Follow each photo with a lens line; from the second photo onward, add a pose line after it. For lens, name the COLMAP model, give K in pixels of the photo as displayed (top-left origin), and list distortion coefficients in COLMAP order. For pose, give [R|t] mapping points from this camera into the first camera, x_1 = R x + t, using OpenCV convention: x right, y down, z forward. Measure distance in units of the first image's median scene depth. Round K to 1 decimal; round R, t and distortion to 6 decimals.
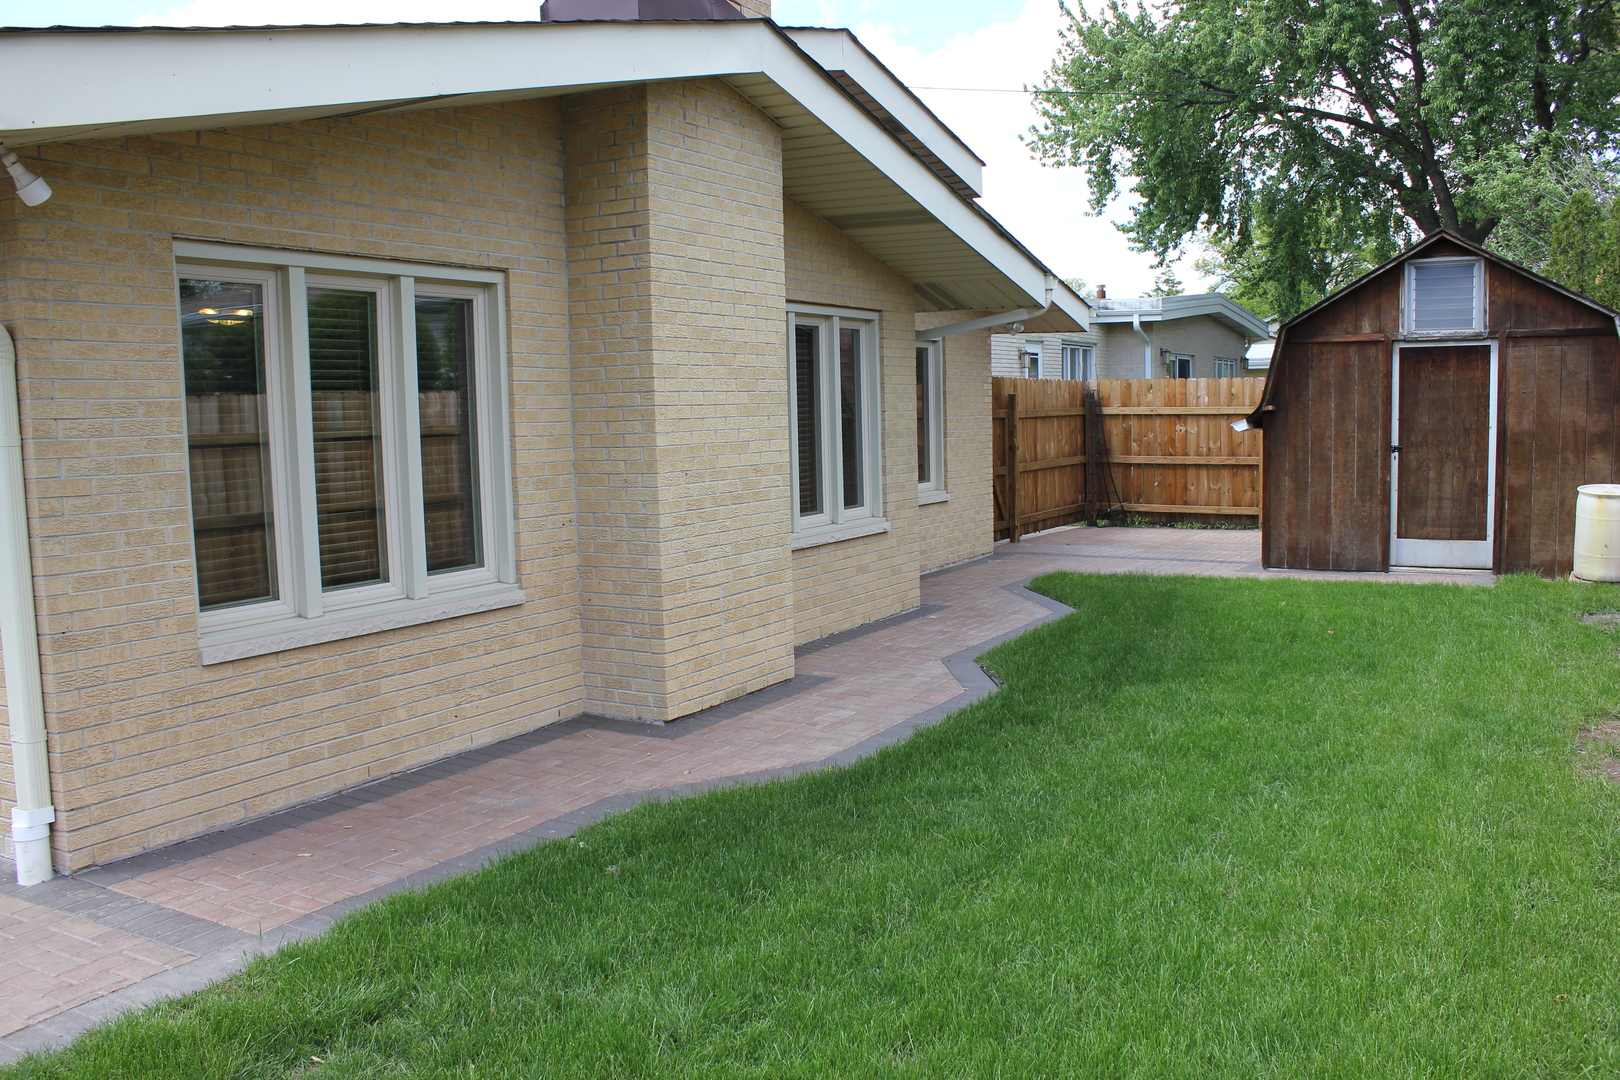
lens RADIAL K [[1366.3, 0, 817.0], [0, 1366.3, 540.7], [0, 0, 1]] dist [-0.167209, 0.157602]
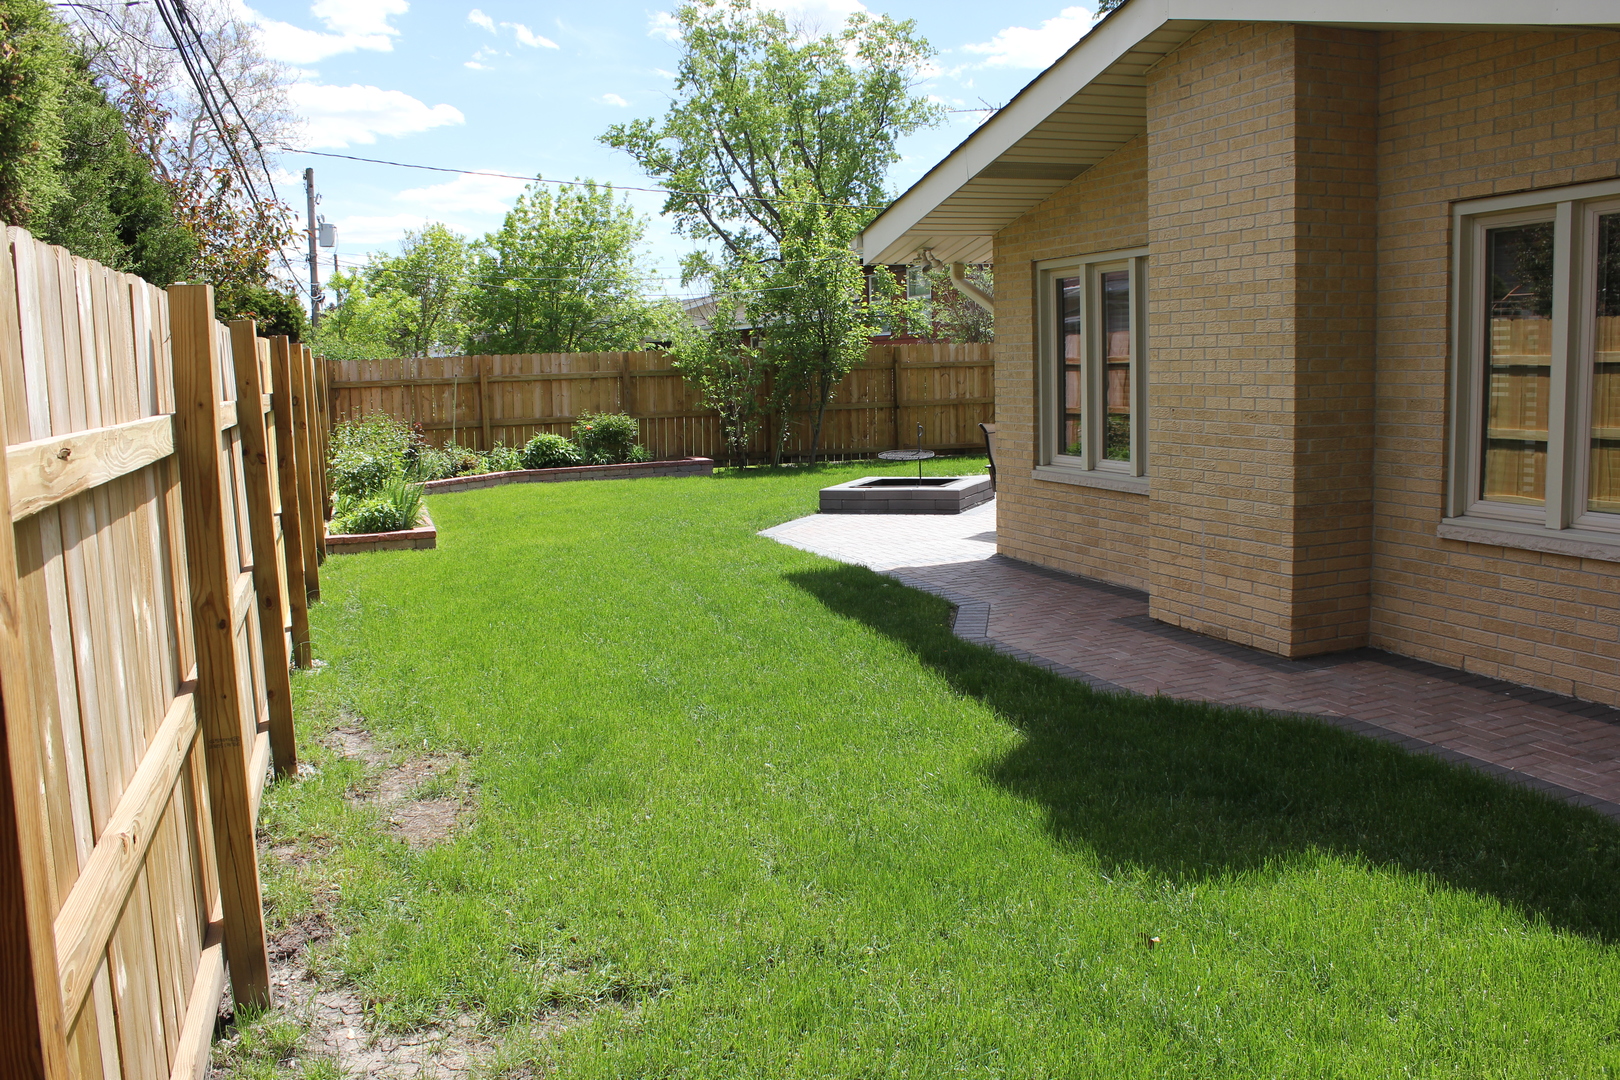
lens RADIAL K [[1366.3, 0, 831.2], [0, 1366.3, 550.8], [0, 0, 1]] dist [-0.167209, 0.157602]
pose [[-0.625078, 0.149279, -0.766155, 0.733635], [-0.031009, 0.976018, 0.215469, -0.129180], [0.779946, 0.158443, -0.605458, 1.142872]]
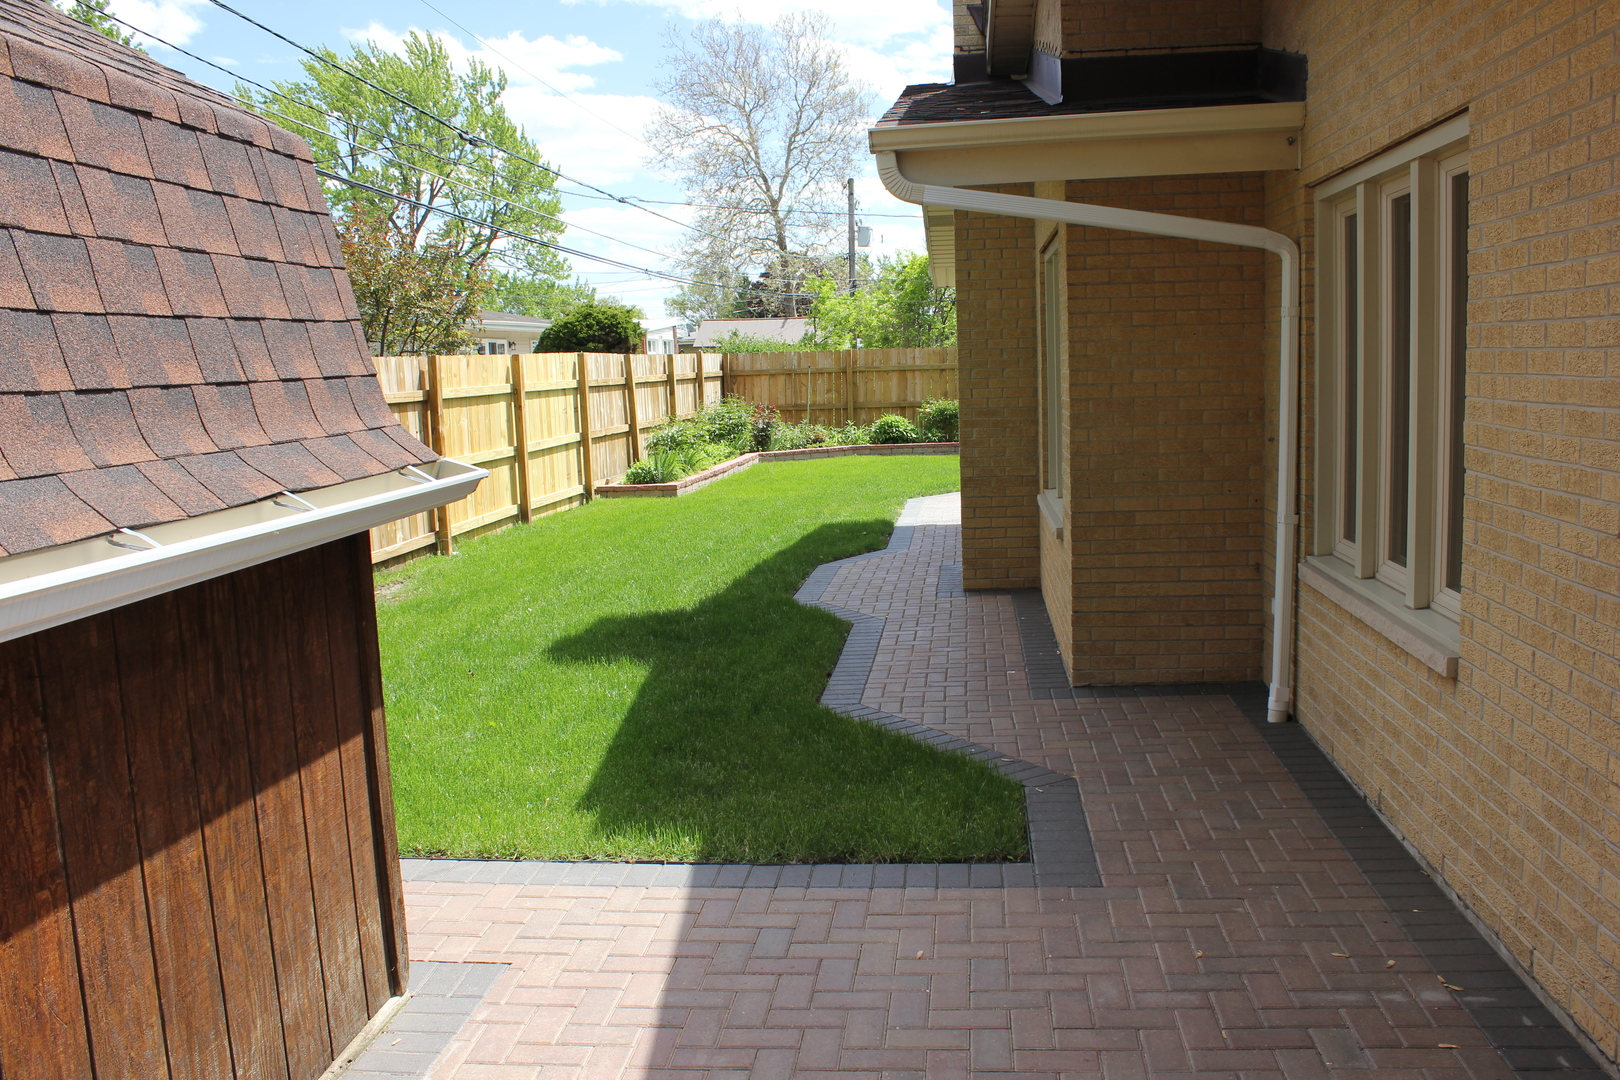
lens RADIAL K [[1366.3, 0, 809.9], [0, 1366.3, 551.2], [0, 0, 1]] dist [-0.167209, 0.157602]
pose [[-0.918509, 0.110055, -0.379774, 0.531868], [0.020190, 0.972284, 0.232928, -0.183274], [0.394884, 0.206279, -0.895274, 1.707040]]
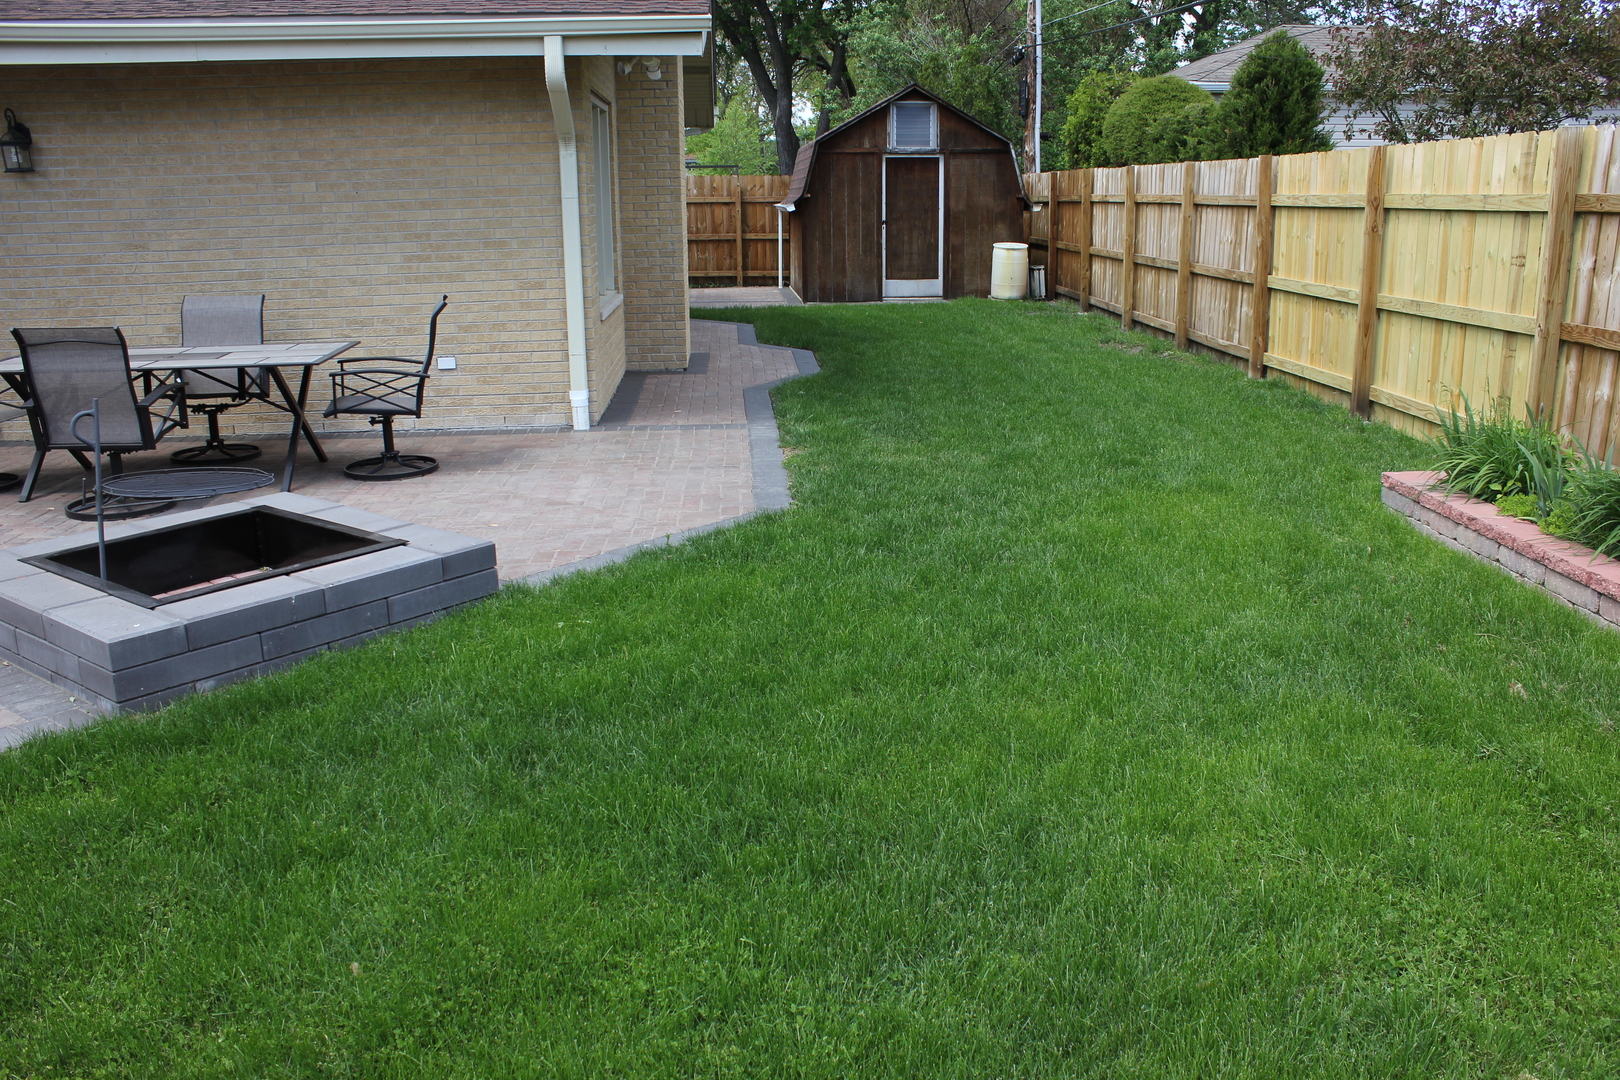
lens RADIAL K [[1366.3, 0, 817.5], [0, 1366.3, 552.4], [0, 0, 1]] dist [-0.167209, 0.157602]
pose [[0.834751, -0.126765, 0.535838, -0.548039], [0.043955, 0.985374, 0.164638, 0.049694], [-0.548871, -0.113879, 0.828113, -0.334099]]
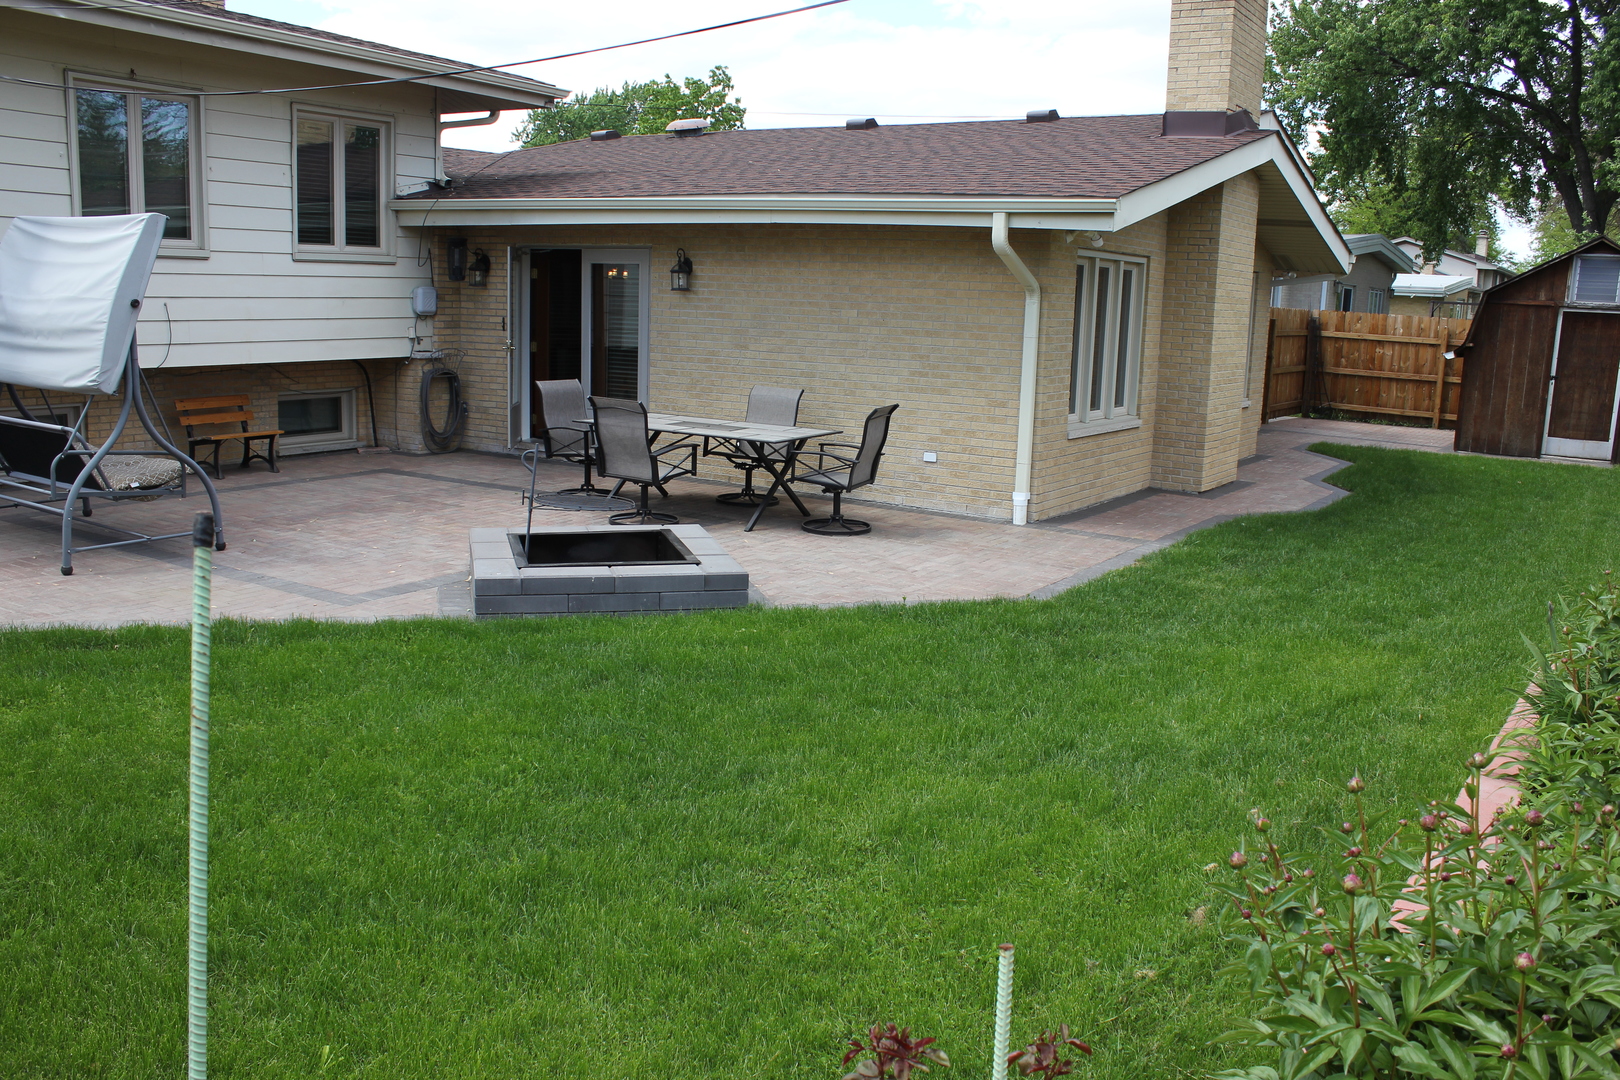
lens RADIAL K [[1366.3, 0, 818.3], [0, 1366.3, 543.7], [0, 0, 1]] dist [-0.167209, 0.157602]
pose [[0.996846, 0.067816, -0.041225, -0.335150], [-0.063918, 0.993936, 0.089477, 0.039621], [0.047043, -0.086560, 0.995135, -0.564683]]
